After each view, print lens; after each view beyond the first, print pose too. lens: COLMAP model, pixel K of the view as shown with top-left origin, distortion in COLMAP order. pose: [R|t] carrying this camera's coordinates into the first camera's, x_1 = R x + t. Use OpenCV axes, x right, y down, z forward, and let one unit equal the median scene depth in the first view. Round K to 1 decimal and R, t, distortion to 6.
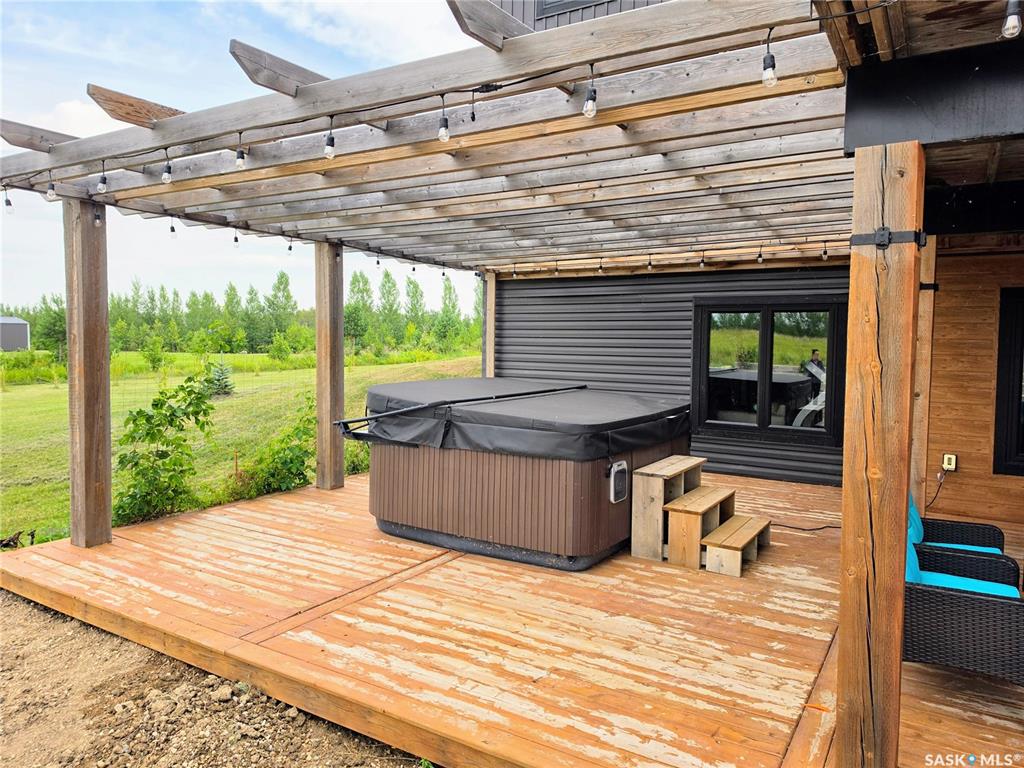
lens RADIAL K [[710.9, 0, 509.0], [0, 710.9, 380.6], [0, 0, 1]] dist [0.045280, -0.044736]
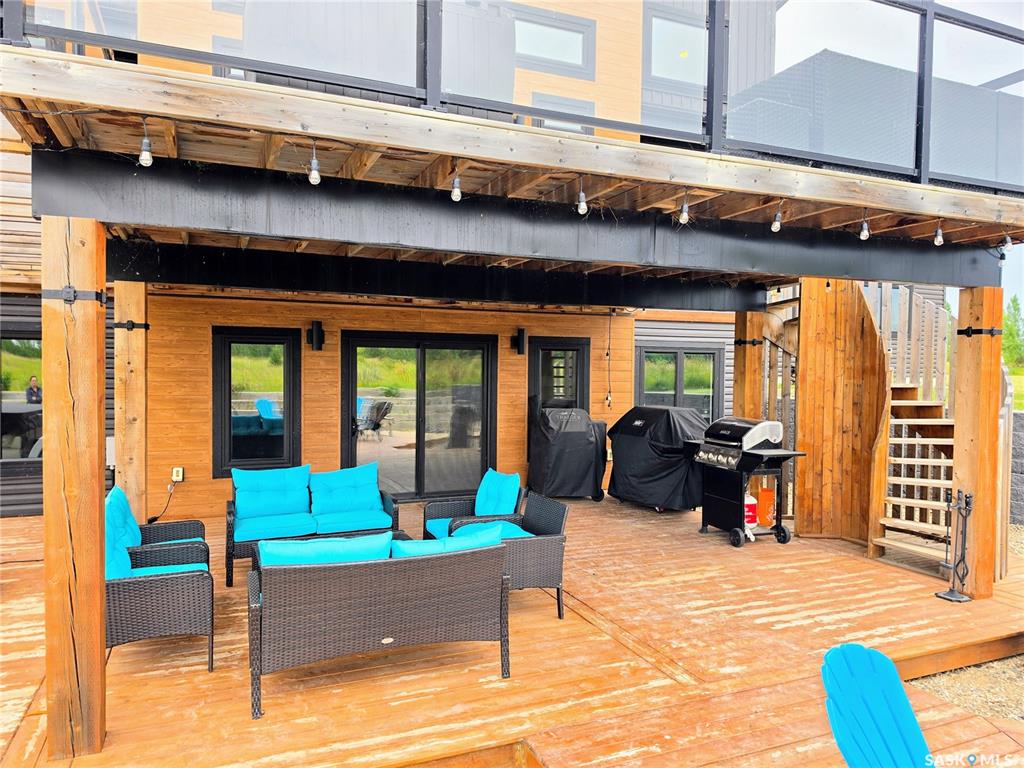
lens RADIAL K [[710.9, 0, 500.4], [0, 710.9, 384.9], [0, 0, 1]] dist [0.045280, -0.044736]
pose [[0.586821, -0.027620, 0.809246, -0.019673], [0.047660, 0.998863, -0.000469, -0.007616], [-0.808313, 0.038844, 0.587470, -0.167998]]
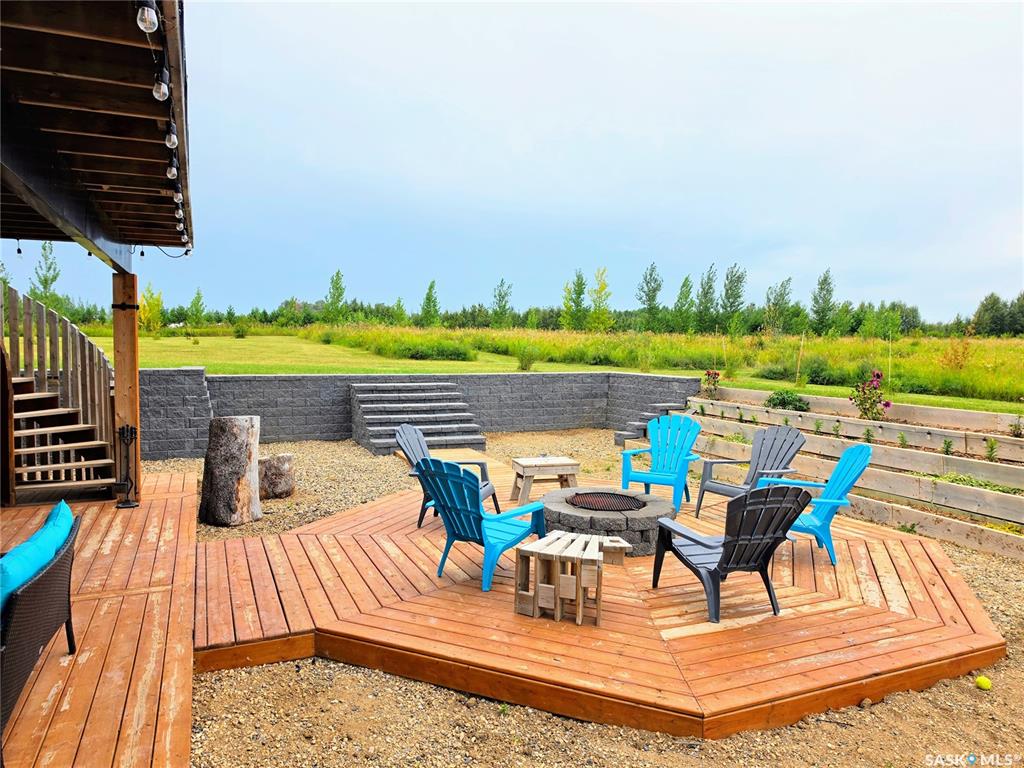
lens RADIAL K [[710.9, 0, 509.1], [0, 710.9, 386.9], [0, 0, 1]] dist [0.045280, -0.044736]
pose [[-0.819057, -0.054944, 0.571075, -0.232116], [0.014684, 0.993070, 0.116606, -0.060130], [-0.573524, 0.103892, -0.812574, 0.809539]]
